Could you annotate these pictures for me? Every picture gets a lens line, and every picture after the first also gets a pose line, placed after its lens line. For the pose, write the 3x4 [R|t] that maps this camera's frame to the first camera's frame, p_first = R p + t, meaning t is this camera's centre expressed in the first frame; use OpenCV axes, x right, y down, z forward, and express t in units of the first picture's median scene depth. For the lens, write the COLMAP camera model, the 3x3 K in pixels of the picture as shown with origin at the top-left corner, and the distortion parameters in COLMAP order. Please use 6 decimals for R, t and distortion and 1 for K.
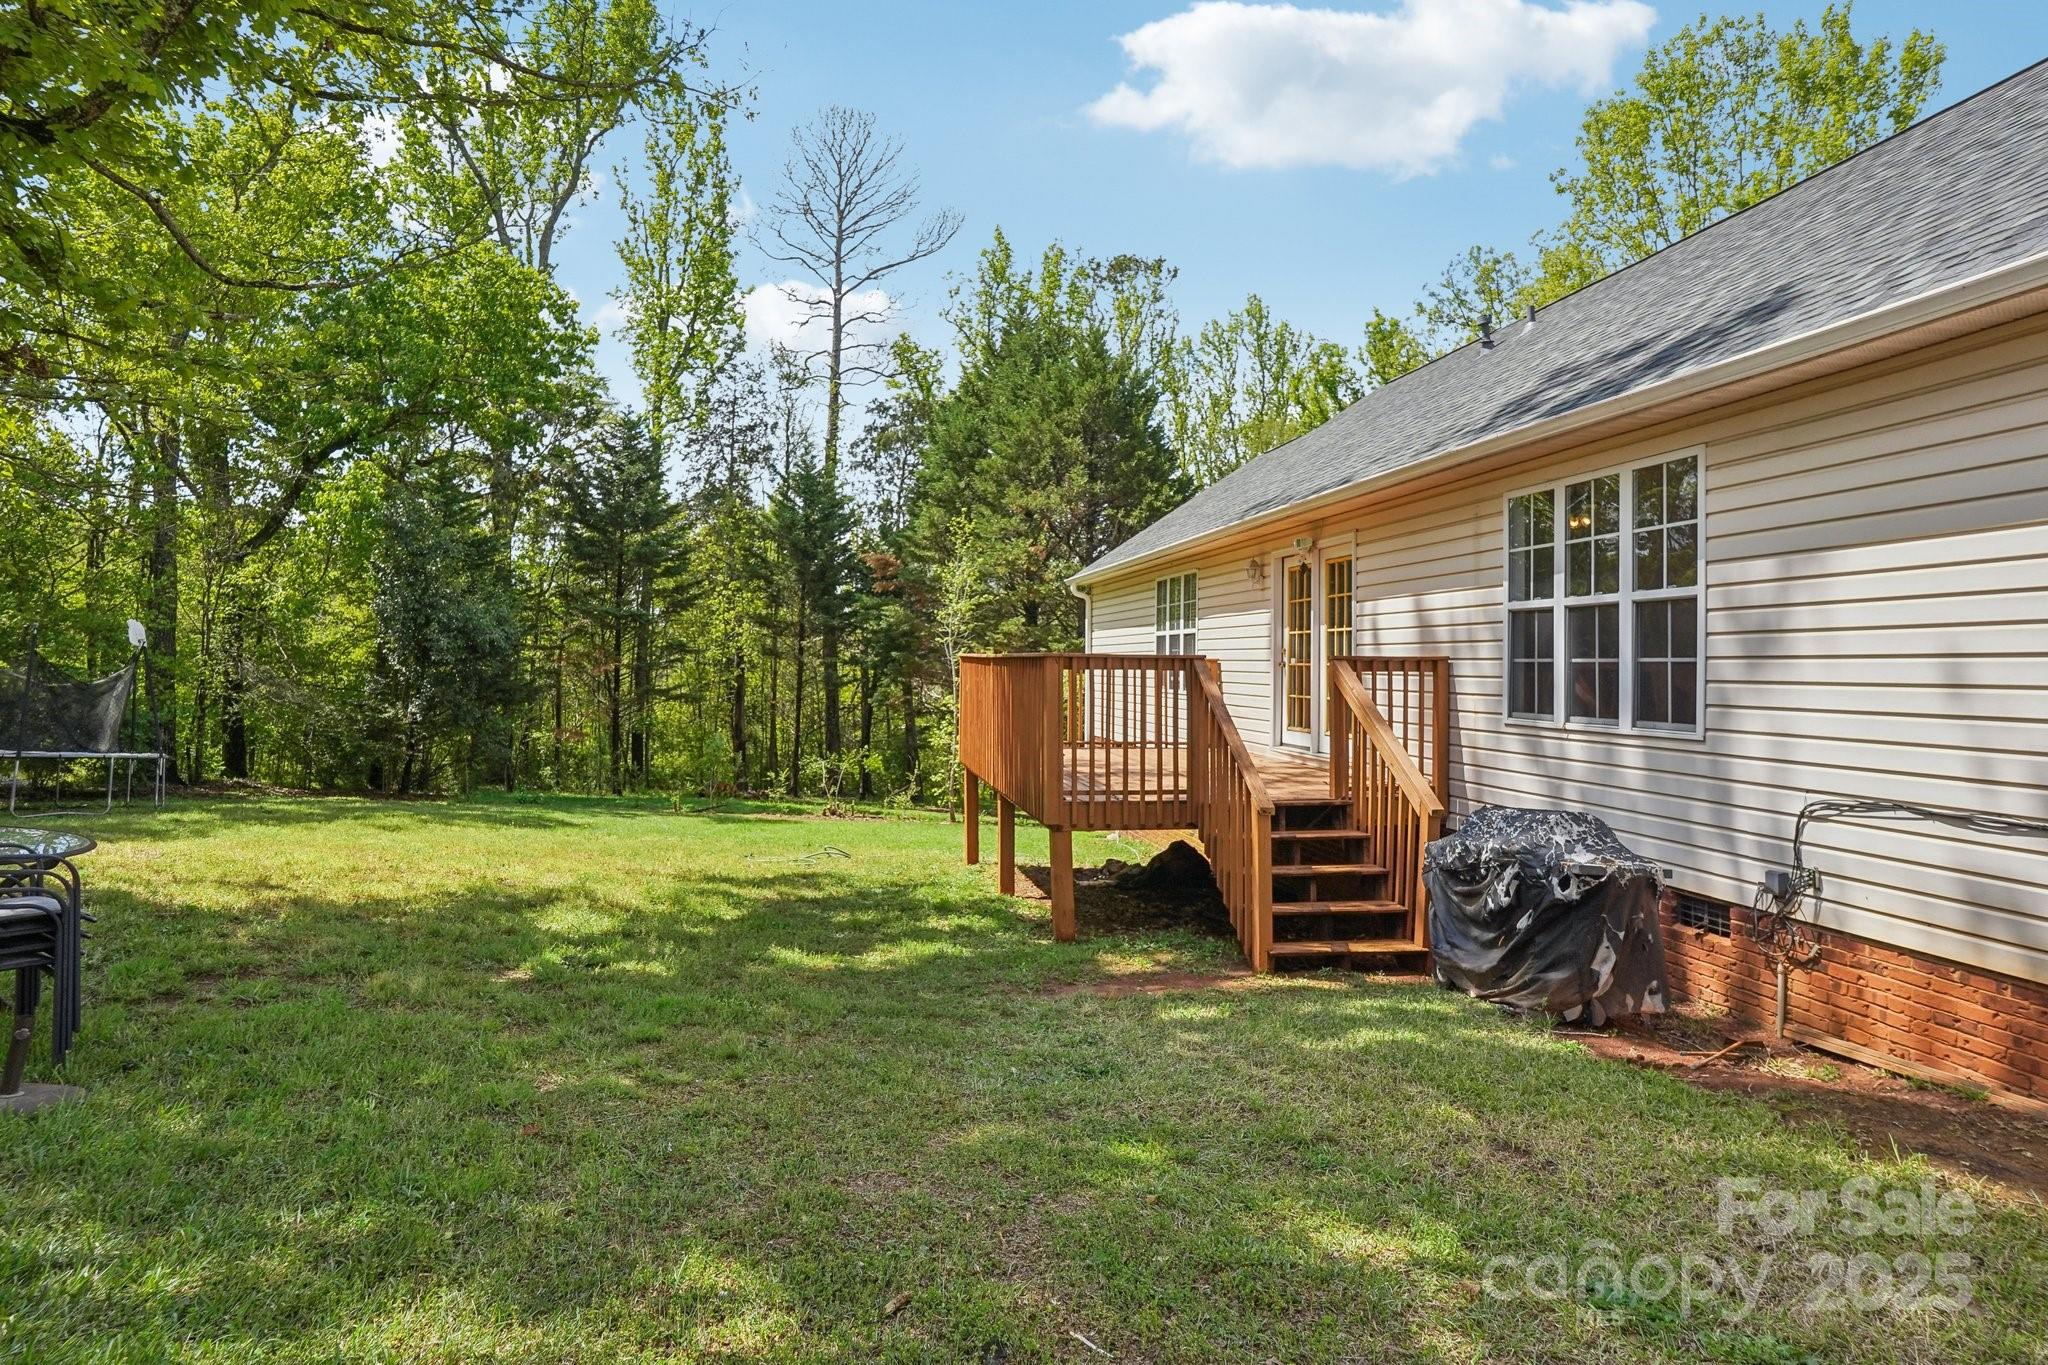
lens RADIAL K [[1108.9, 0, 1033.3], [0, 1108.9, 676.0], [0, 0, 1]] dist [-0.074686, 0.041645]
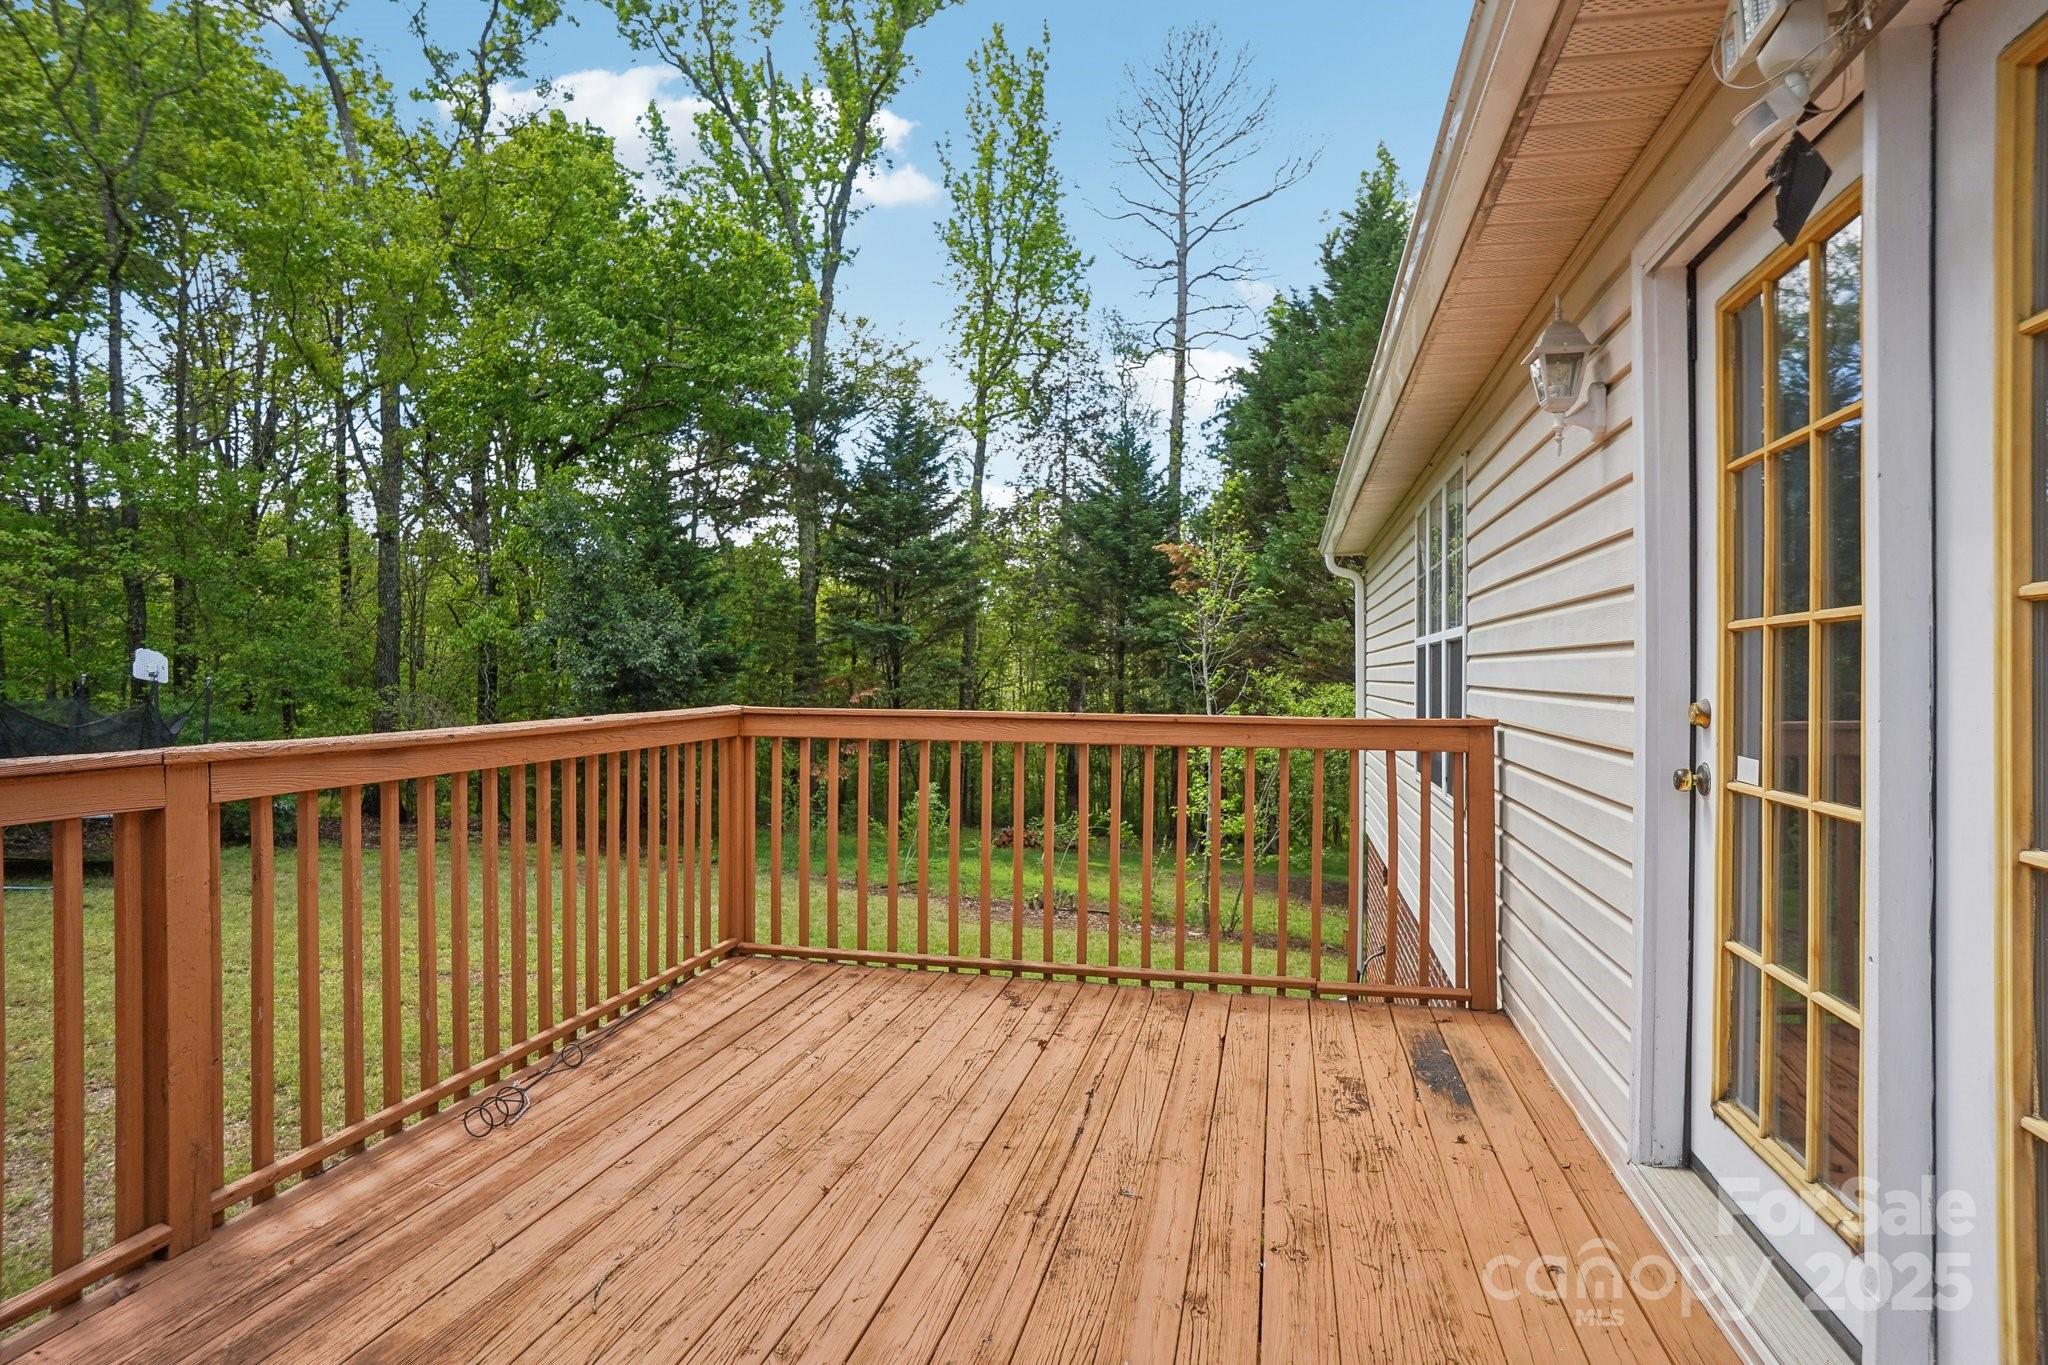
lens RADIAL K [[1086.9, 0, 1017.7], [0, 1086.9, 670.3], [0, 0, 1]] dist [-0.069307, 0.042278]
pose [[0.912328, 0.003061, -0.409448, 0.048791], [-0.010426, 0.999821, -0.015758, -0.006778], [0.409326, 0.018646, 0.912198, 0.195075]]
